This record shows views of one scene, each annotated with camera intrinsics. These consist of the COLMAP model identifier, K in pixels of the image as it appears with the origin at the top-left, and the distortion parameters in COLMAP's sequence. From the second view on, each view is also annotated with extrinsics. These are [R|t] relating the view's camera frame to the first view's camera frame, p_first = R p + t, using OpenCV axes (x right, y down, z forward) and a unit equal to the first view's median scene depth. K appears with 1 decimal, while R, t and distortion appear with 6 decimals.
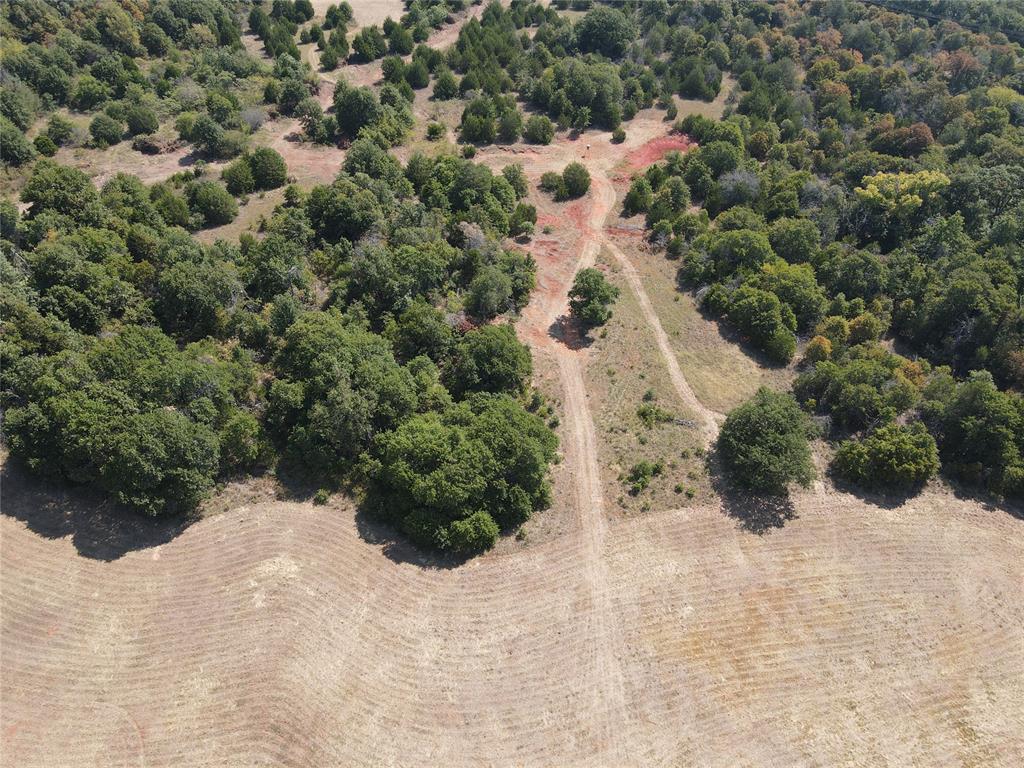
lens RADIAL K [[758.6, 0, 513.7], [0, 758.6, 381.9], [0, 0, 1]] dist [0.004636, 0.013095]
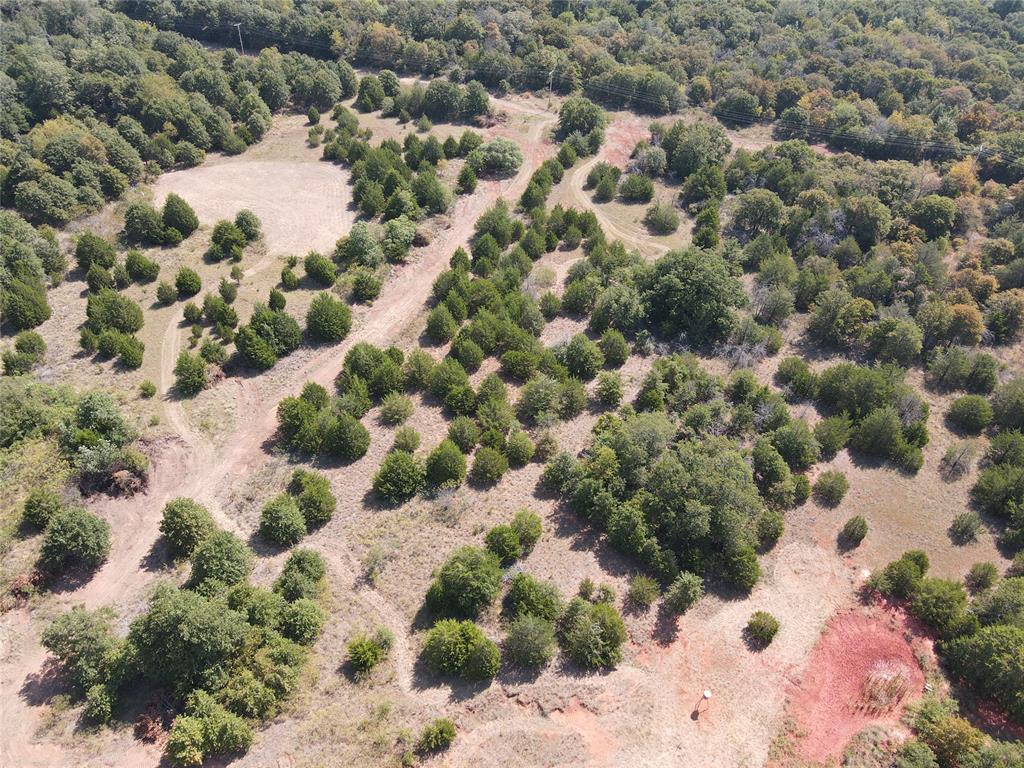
lens RADIAL K [[758.6, 0, 508.8], [0, 758.6, 384.5], [0, 0, 1]] dist [0.004636, 0.013095]
pose [[0.999961, -0.003425, -0.008201, -0.013645], [0.003414, 0.999993, -0.001439, -0.485955], [0.008206, 0.001411, 0.999965, 0.544252]]
